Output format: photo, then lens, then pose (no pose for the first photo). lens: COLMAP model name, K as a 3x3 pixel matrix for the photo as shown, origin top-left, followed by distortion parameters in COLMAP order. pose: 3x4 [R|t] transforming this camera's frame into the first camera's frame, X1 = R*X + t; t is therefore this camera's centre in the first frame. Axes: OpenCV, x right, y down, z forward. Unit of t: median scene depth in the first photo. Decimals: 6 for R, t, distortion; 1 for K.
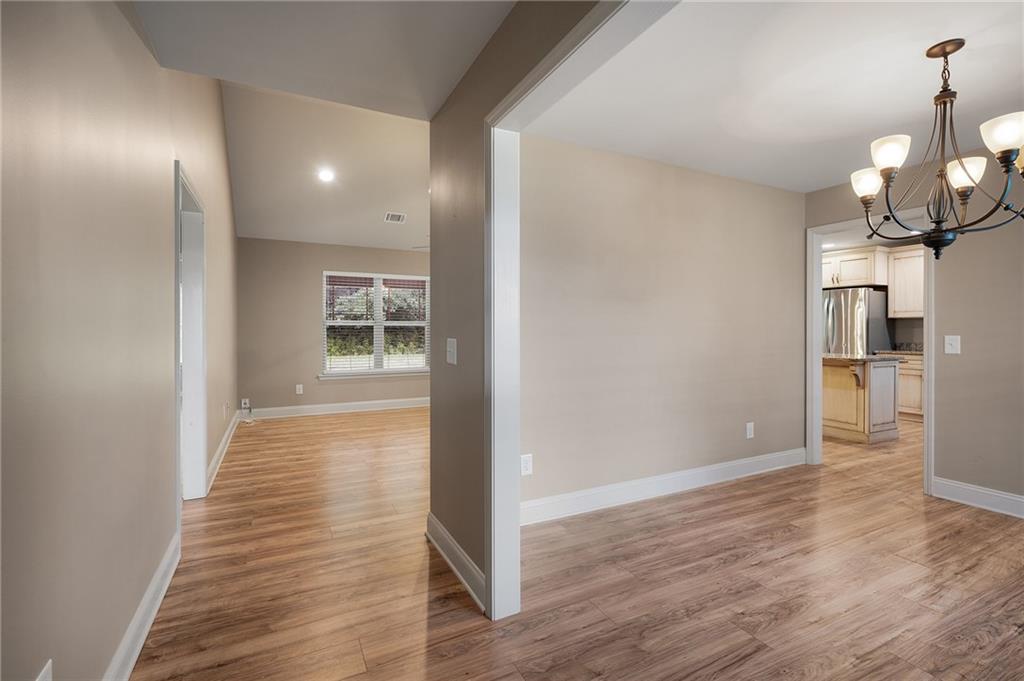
lens RADIAL K [[460.6, 0, 509.9], [0, 460.6, 328.9], [0, 0, 1]] dist [0.000523, 0.000304]
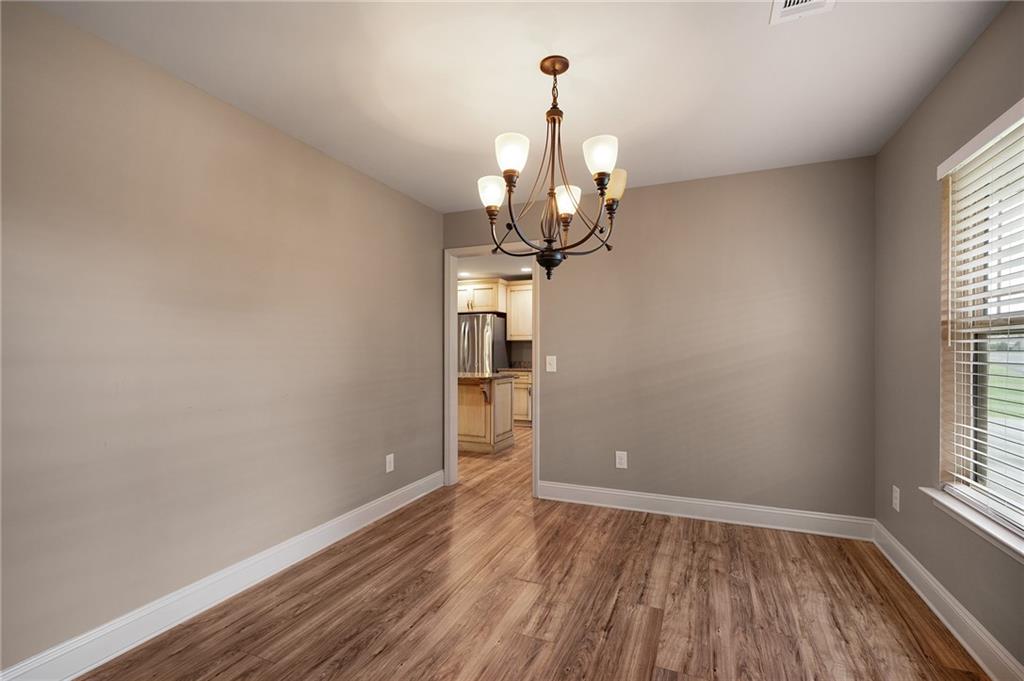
lens RADIAL K [[456.7, 0, 512.4], [0, 456.7, 344.3], [0, 0, 1]] dist [-0.000581, -0.000147]
pose [[0.763411, 0.006143, 0.645884, 0.147172], [0.001409, 0.999937, -0.011176, -0.001657], [-0.645912, 0.009443, 0.763354, 0.188588]]
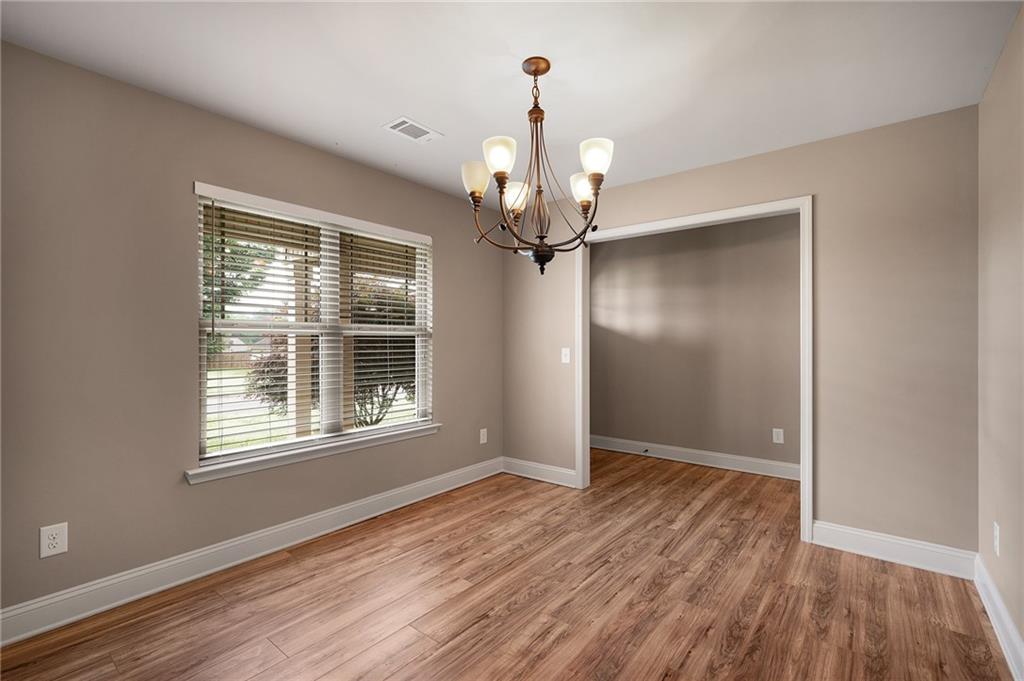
lens RADIAL K [[456.7, 0, 512.4], [0, 456.7, 344.3], [0, 0, 1]] dist [-0.000581, -0.000147]
pose [[-0.909244, 0.002995, -0.416252, 0.865406], [0.001642, 0.999992, 0.003607, -0.001515], [0.416259, 0.002596, -0.909242, 1.160080]]
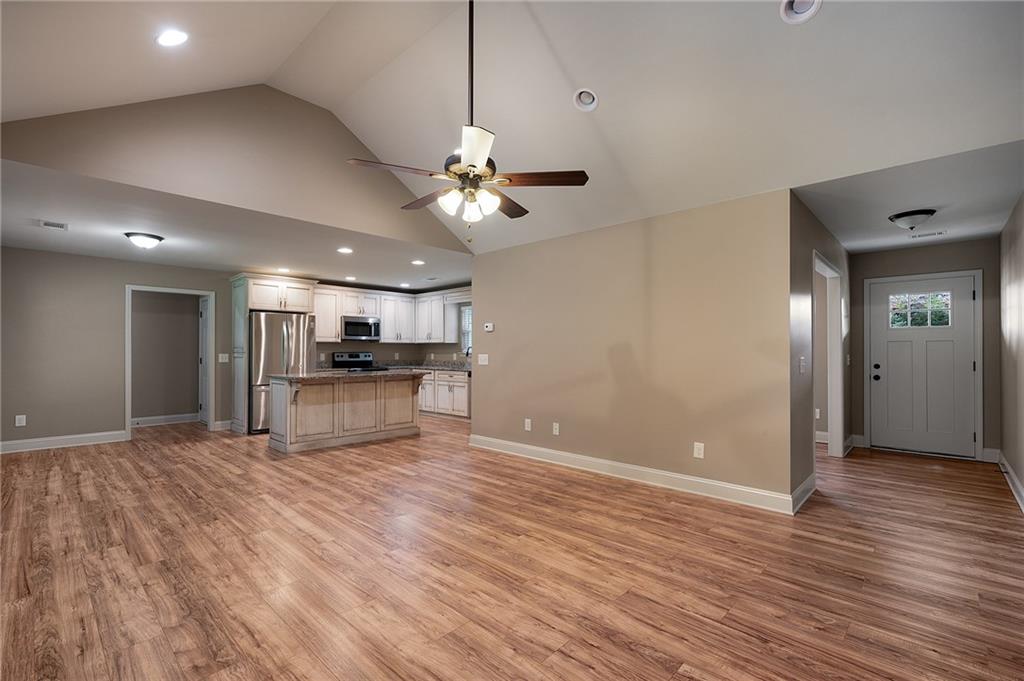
lens RADIAL K [[454.3, 0, 511.7], [0, 454.3, 347.9], [0, 0, 1]] dist [-0.000737, 0.000358]
pose [[-0.340899, 0.006707, 0.940076, -0.904217], [-0.000203, 0.999974, -0.007208, 0.000978], [-0.940100, -0.002648, -0.340888, 1.787176]]
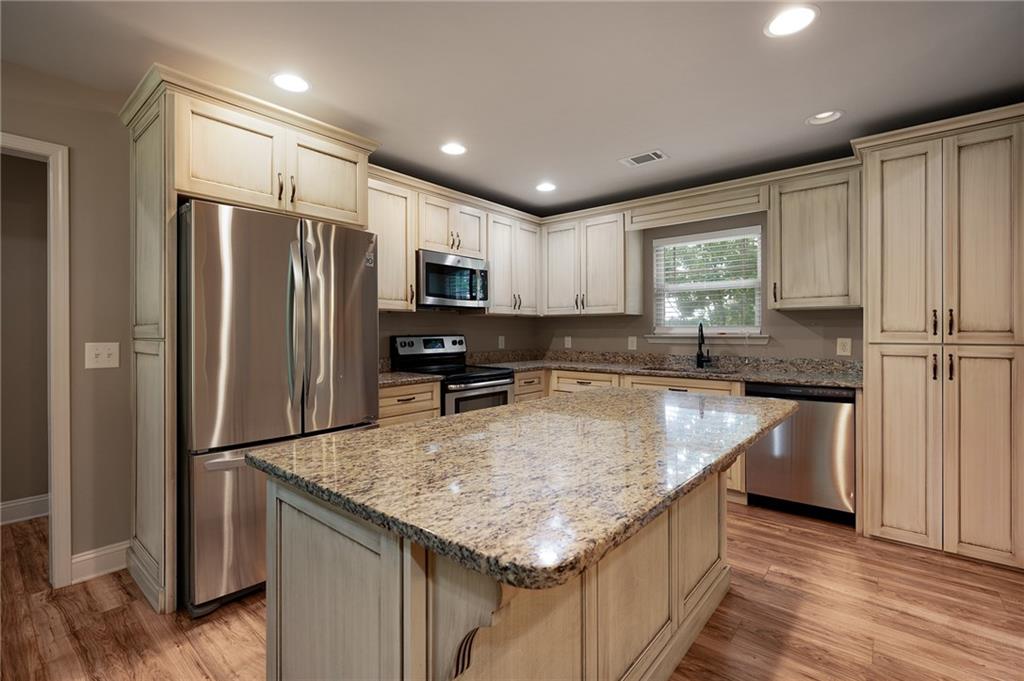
lens RADIAL K [[458.1, 0, 510.5], [0, 458.1, 332.5], [0, 0, 1]] dist [-0.000452, 0.000001]
pose [[-0.397055, -0.002290, 0.917792, 0.668143], [0.002019, 0.999992, 0.003369, -0.002758], [-0.917793, 0.003191, -0.397047, 2.034729]]
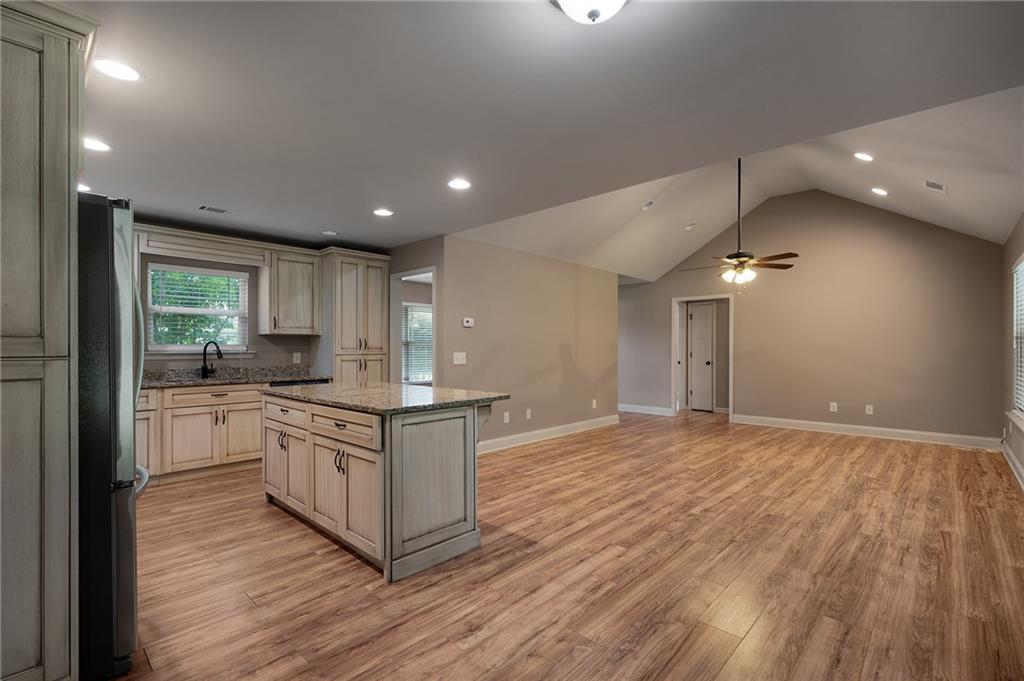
lens RADIAL K [[462.5, 0, 513.4], [0, 462.5, 347.6], [0, 0, 1]] dist [0.000313, 0.000000]
pose [[-0.938845, 0.000115, -0.344340, 1.140912], [0.000523, 0.999999, -0.001091, -0.001942], [0.344340, -0.001205, -0.938844, 2.824930]]
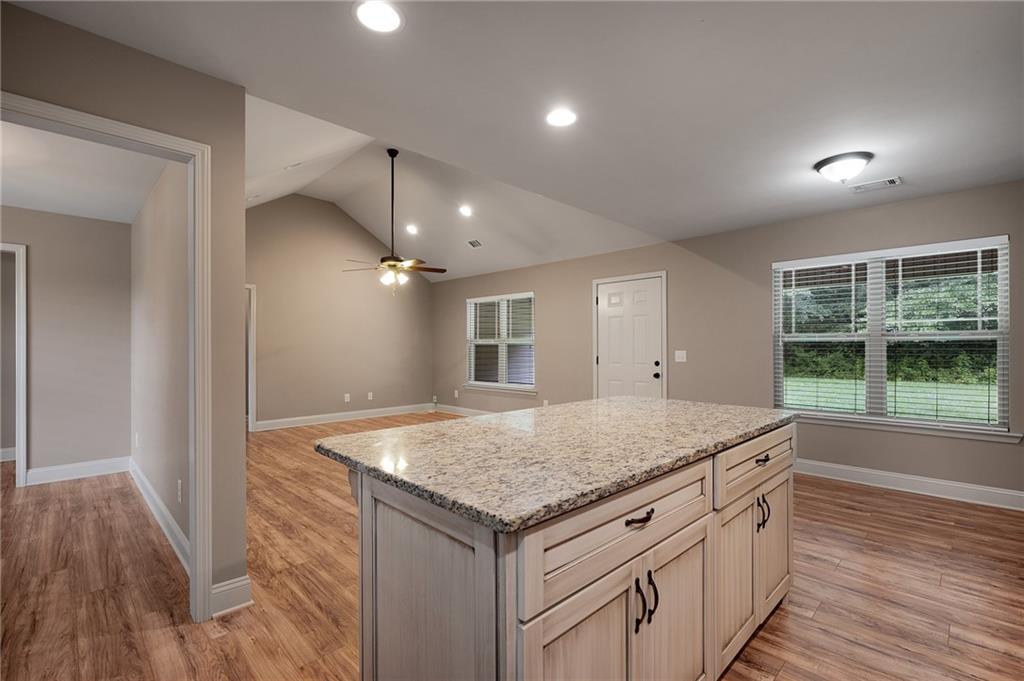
lens RADIAL K [[456.7, 0, 512.4], [0, 456.7, 344.3], [0, 0, 1]] dist [-0.000581, -0.000147]
pose [[0.308005, -0.005347, -0.951370, 1.579781], [0.001681, 0.999986, -0.005076, -0.000990], [0.951383, -0.000036, 0.308009, 1.488581]]
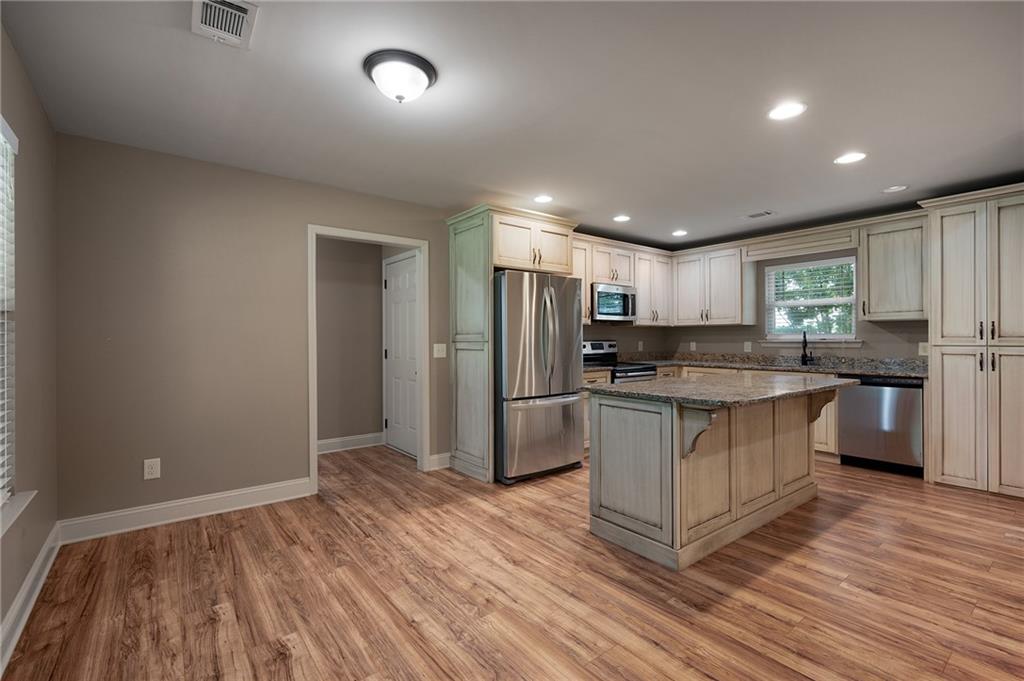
lens RADIAL K [[454.9, 0, 510.6], [0, 454.9, 338.8], [0, 0, 1]] dist [0.000140, -0.000165]
pose [[-0.195681, 0.000532, 0.980668, 0.249032], [0.003307, 0.999995, 0.000117, 0.000030], [-0.980662, 0.003266, -0.195681, 2.388090]]
